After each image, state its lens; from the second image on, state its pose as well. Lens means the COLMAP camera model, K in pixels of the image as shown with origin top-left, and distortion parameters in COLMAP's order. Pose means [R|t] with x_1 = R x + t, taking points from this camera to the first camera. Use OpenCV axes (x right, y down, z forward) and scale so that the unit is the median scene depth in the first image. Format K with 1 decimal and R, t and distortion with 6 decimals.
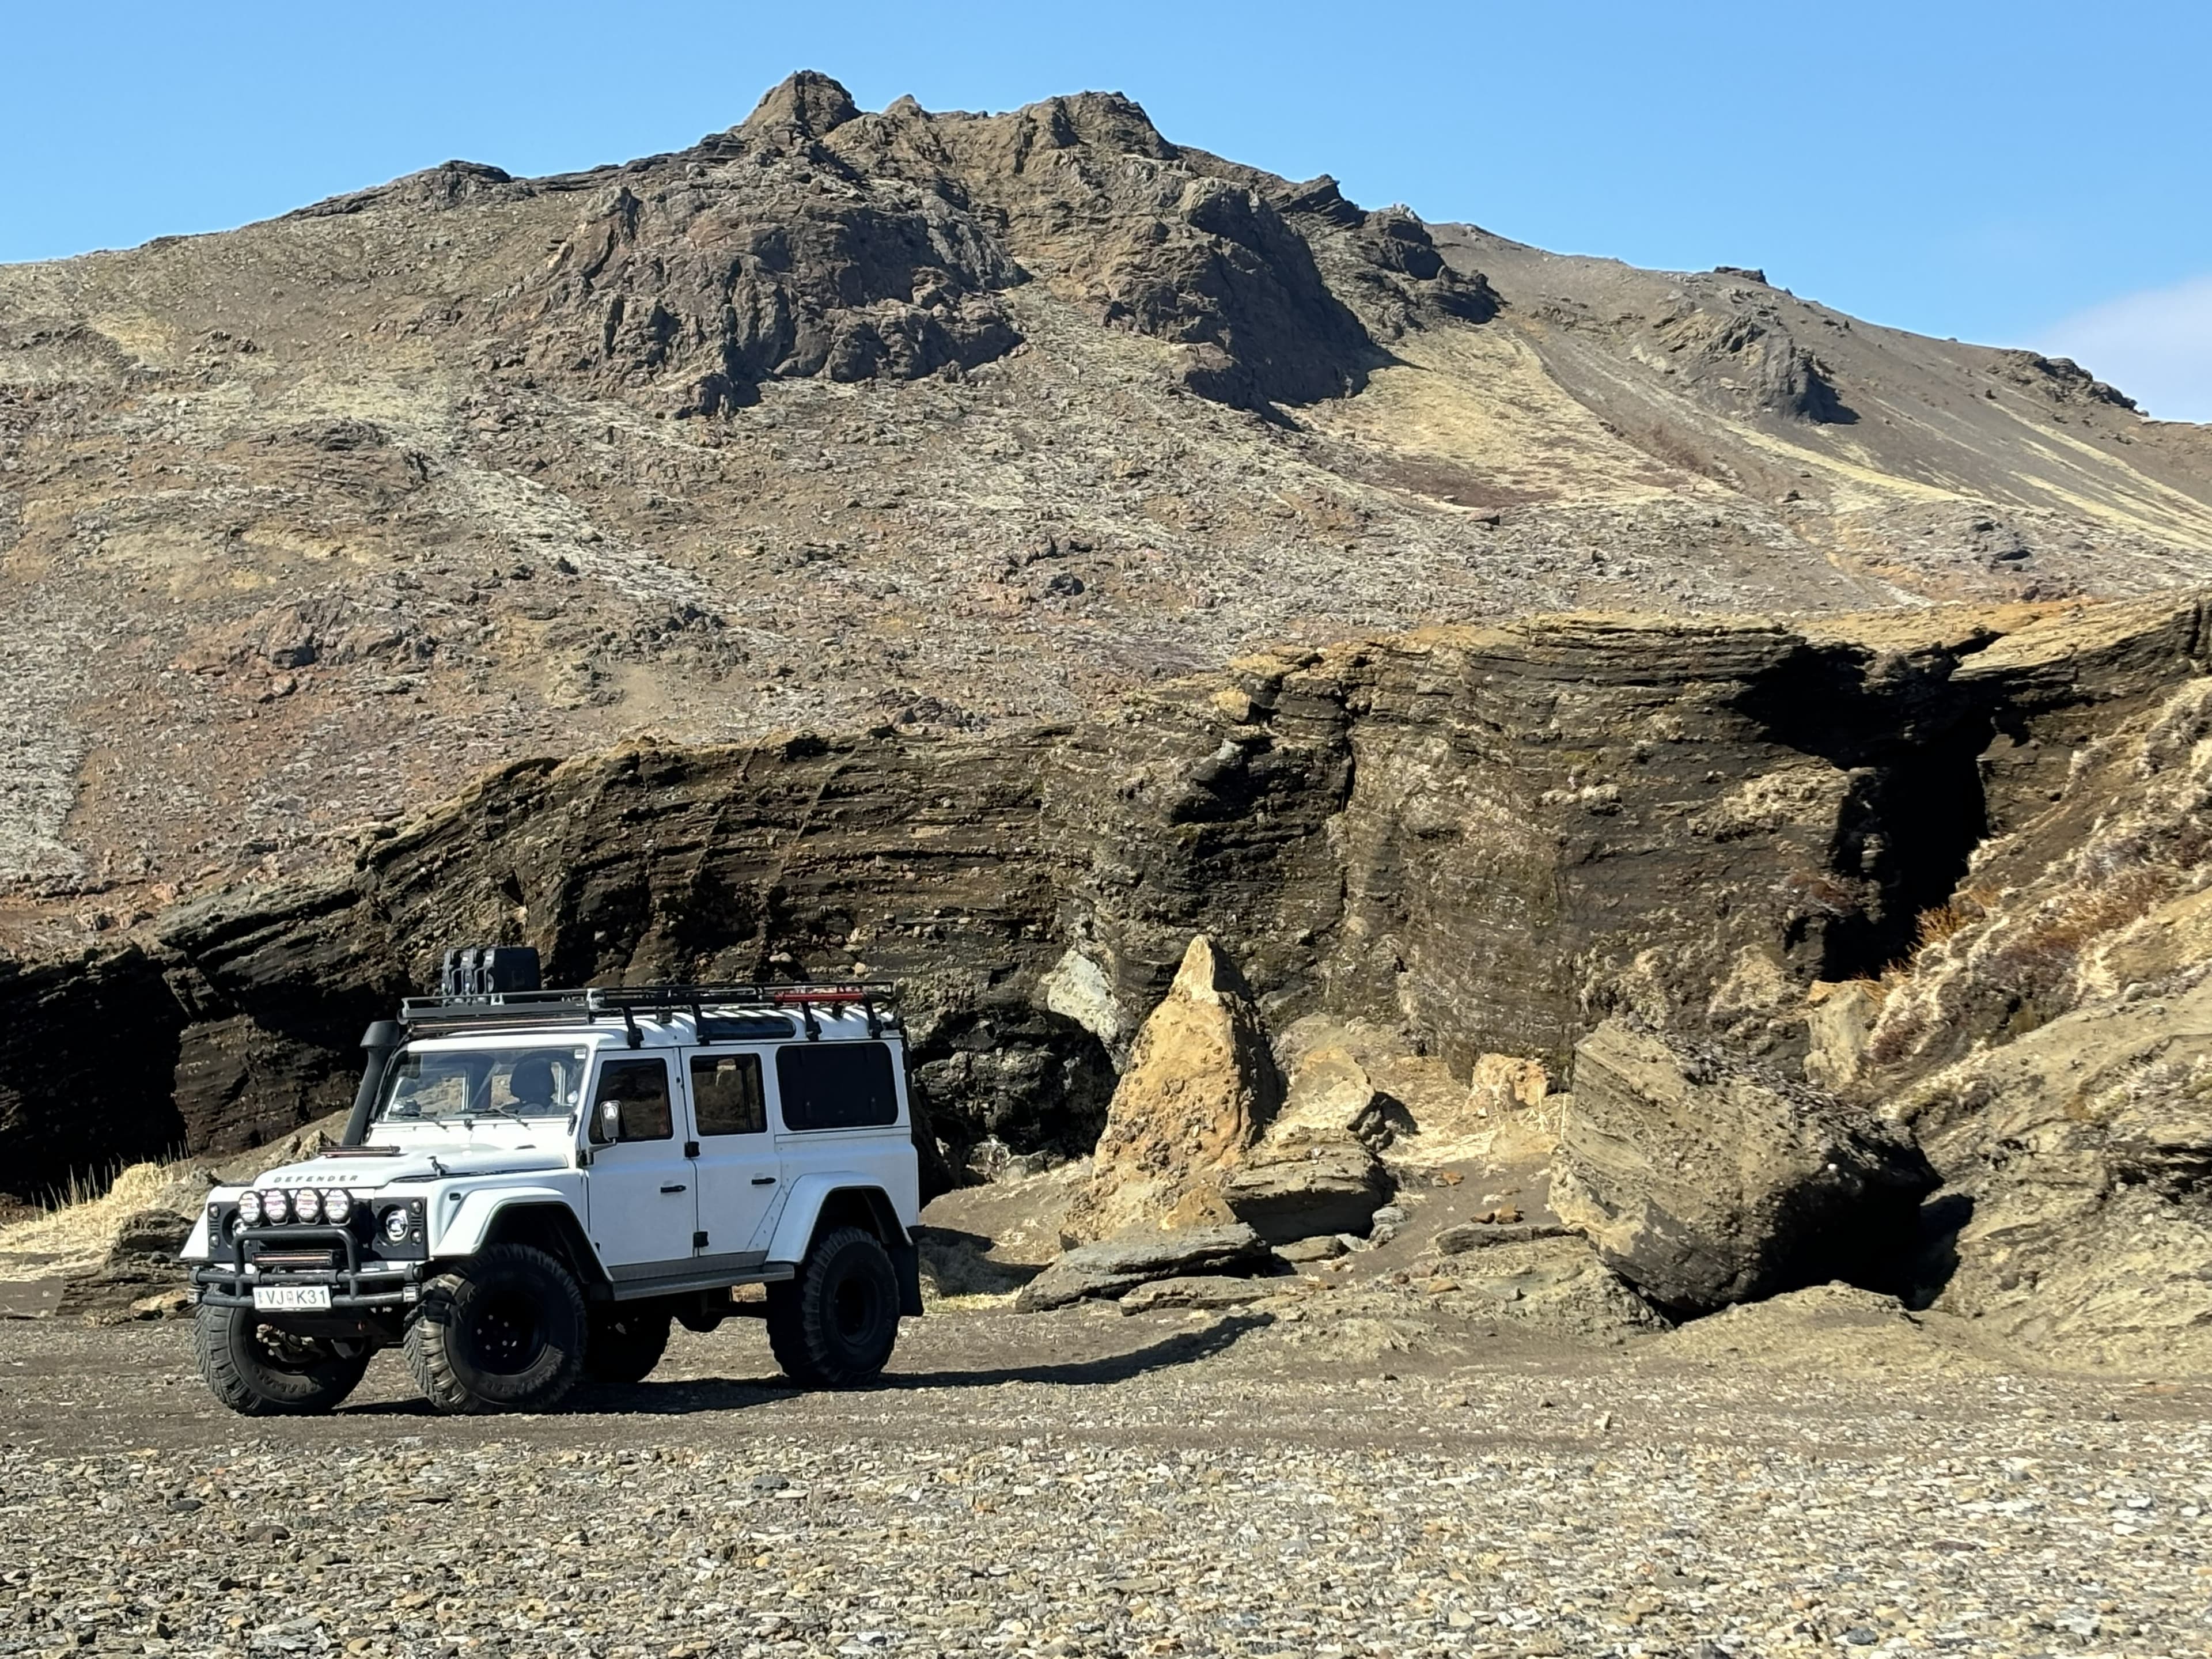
lens RADIAL K [[3592.4, 0, 1106.0], [0, 3592.4, 829.5], [0, 0, 1]] dist [-0.012562, 0.058678]
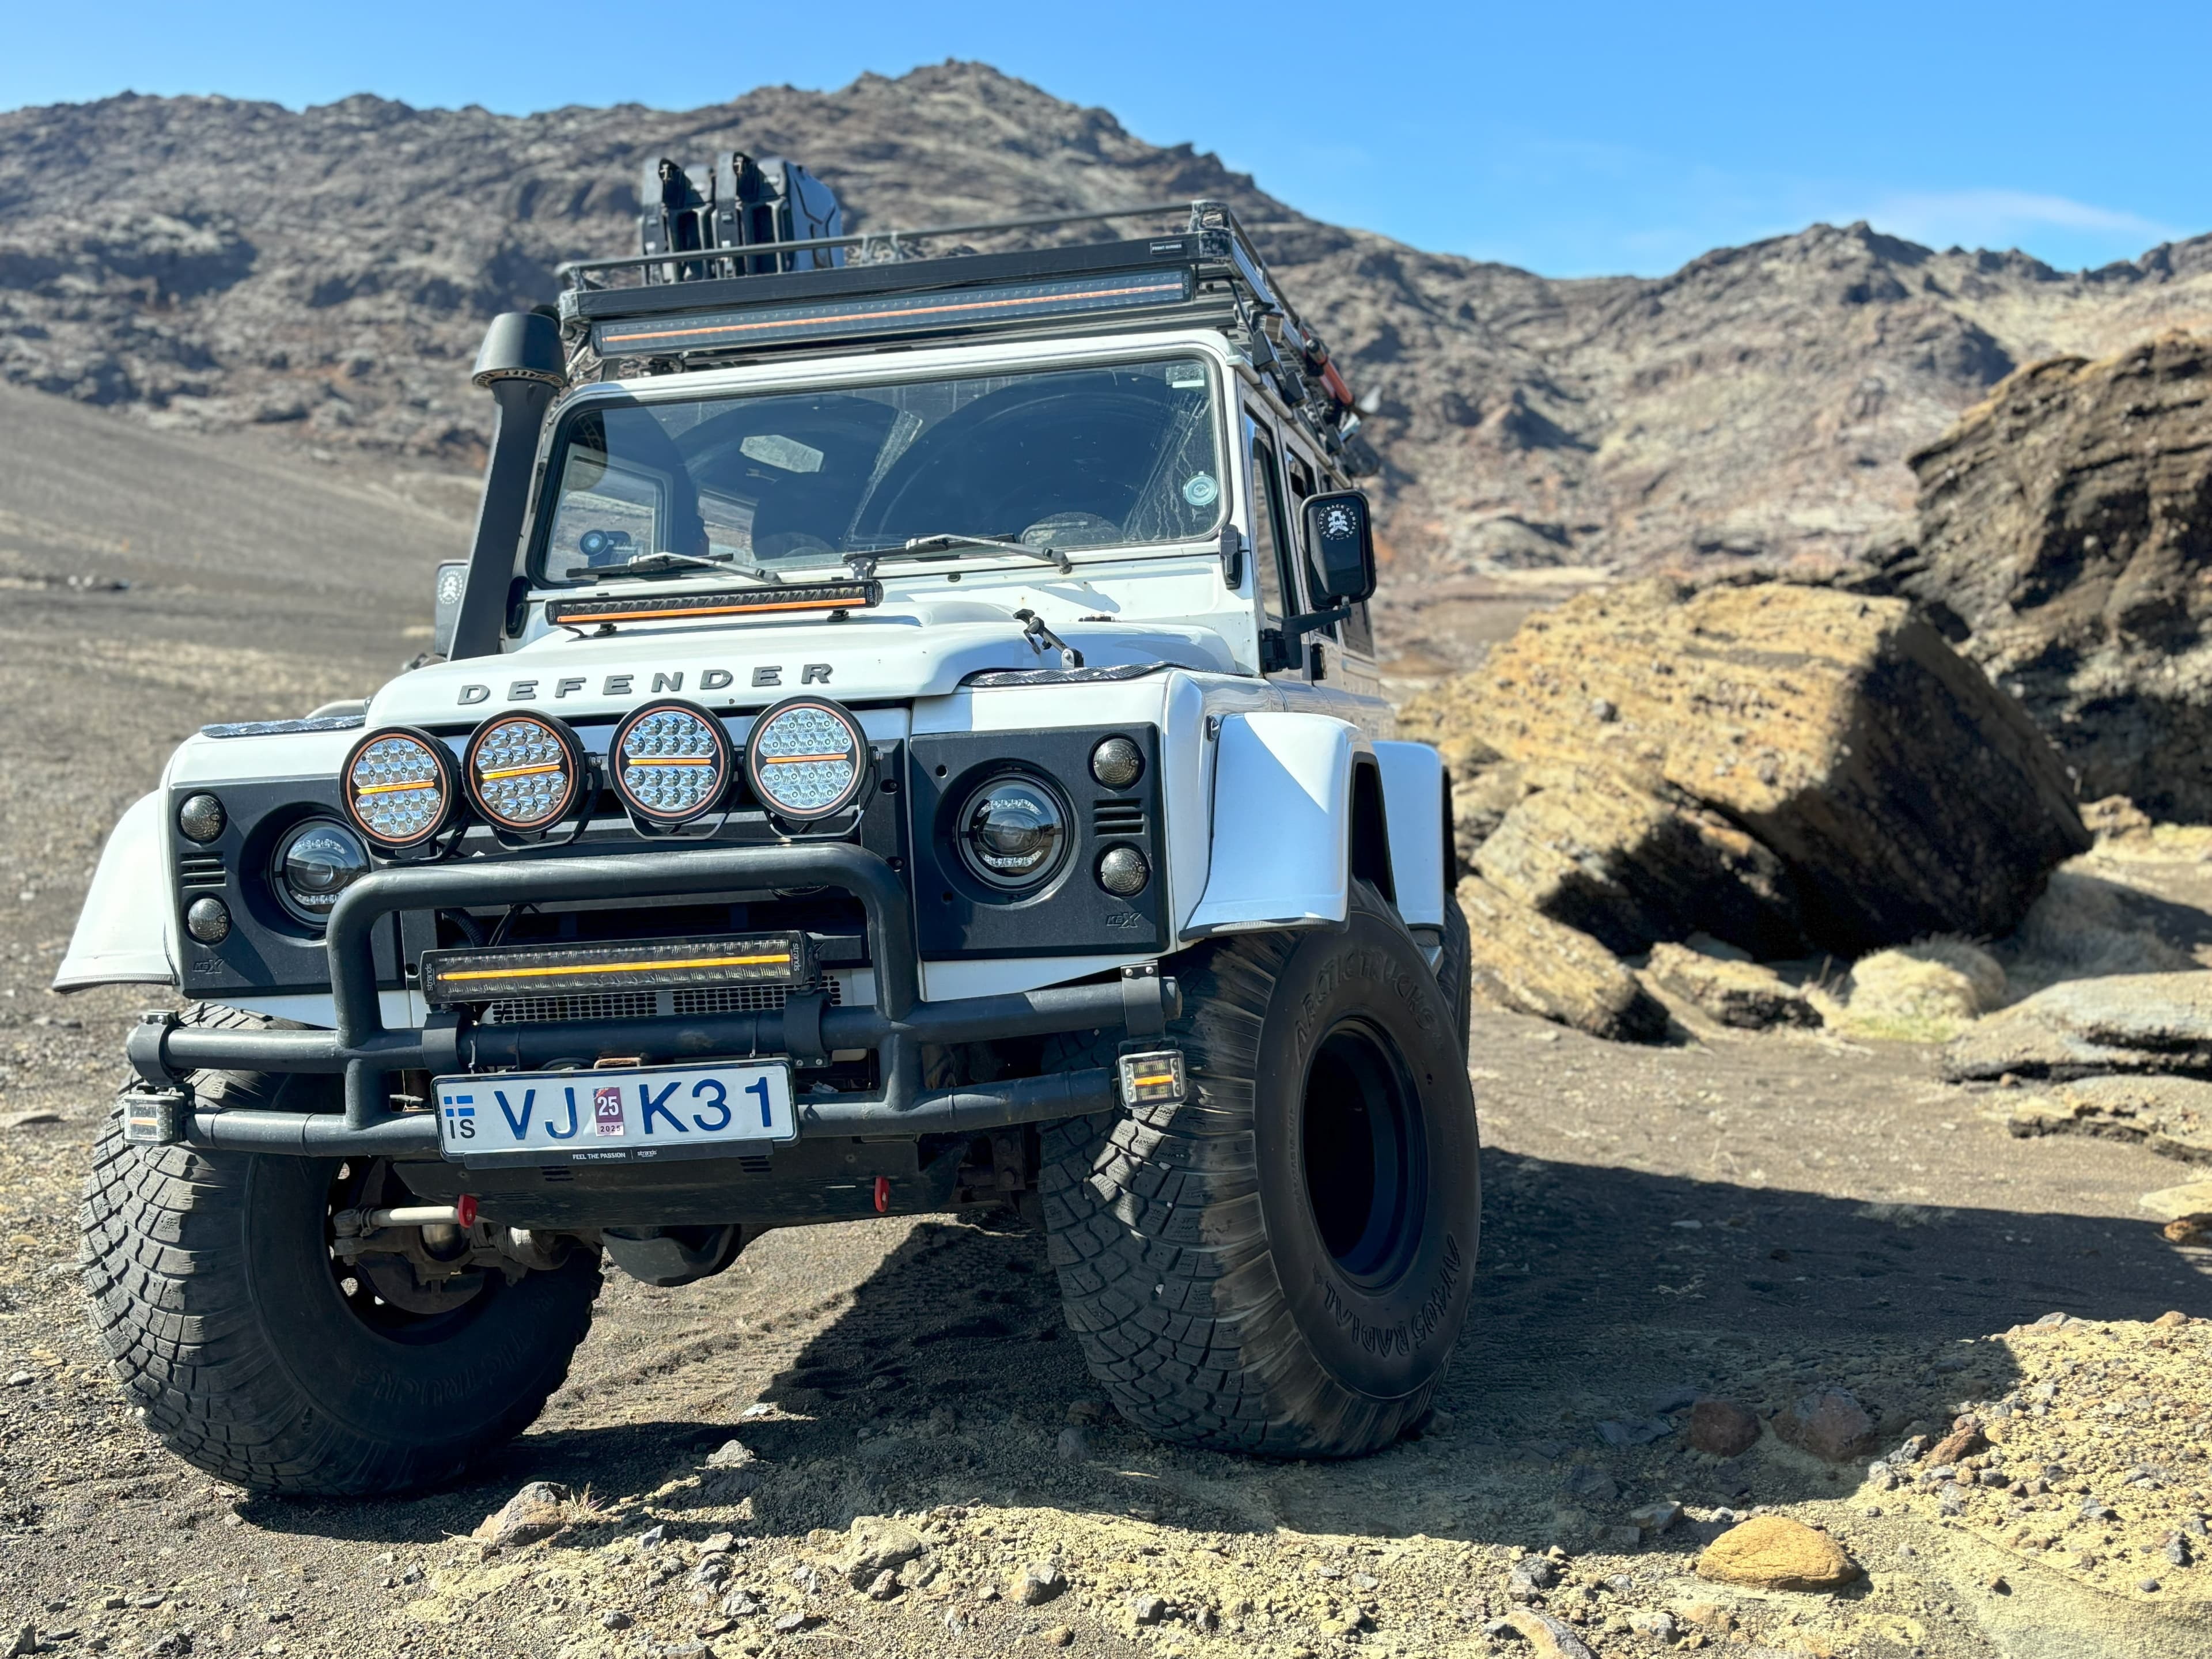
lens RADIAL K [[2473.4, 0, 1117.8], [0, 2473.4, 781.8], [0, 0, 1]] dist [0.144040, -0.432318]
pose [[0.940132, -0.017873, 0.340340, -0.250224], [-0.001873, 0.998338, 0.057600, 0.093103], [-0.340804, -0.054789, 0.938536, 0.798117]]
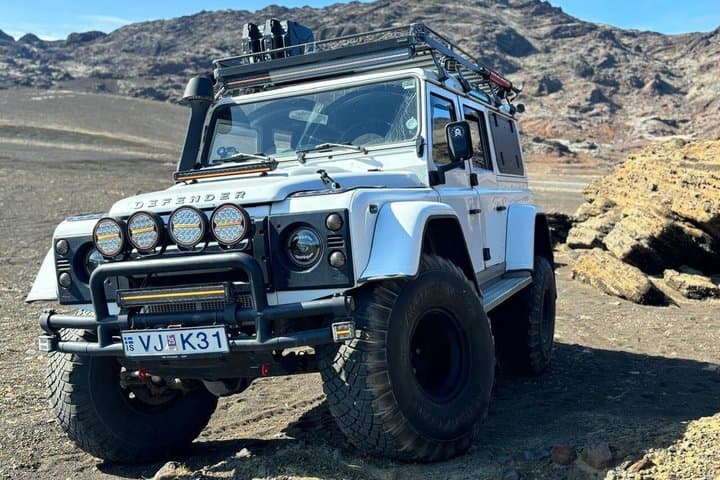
lens RADIAL K [[808.8, 0, 356.6], [0, 808.8, 227.1], [0, 0, 1]] dist [0.113288, -0.295596]
pose [[0.987447, -0.048960, 0.150173, -0.208623], [0.039326, 0.997013, 0.066472, 0.091871], [-0.152979, -0.059732, 0.986423, 0.797846]]
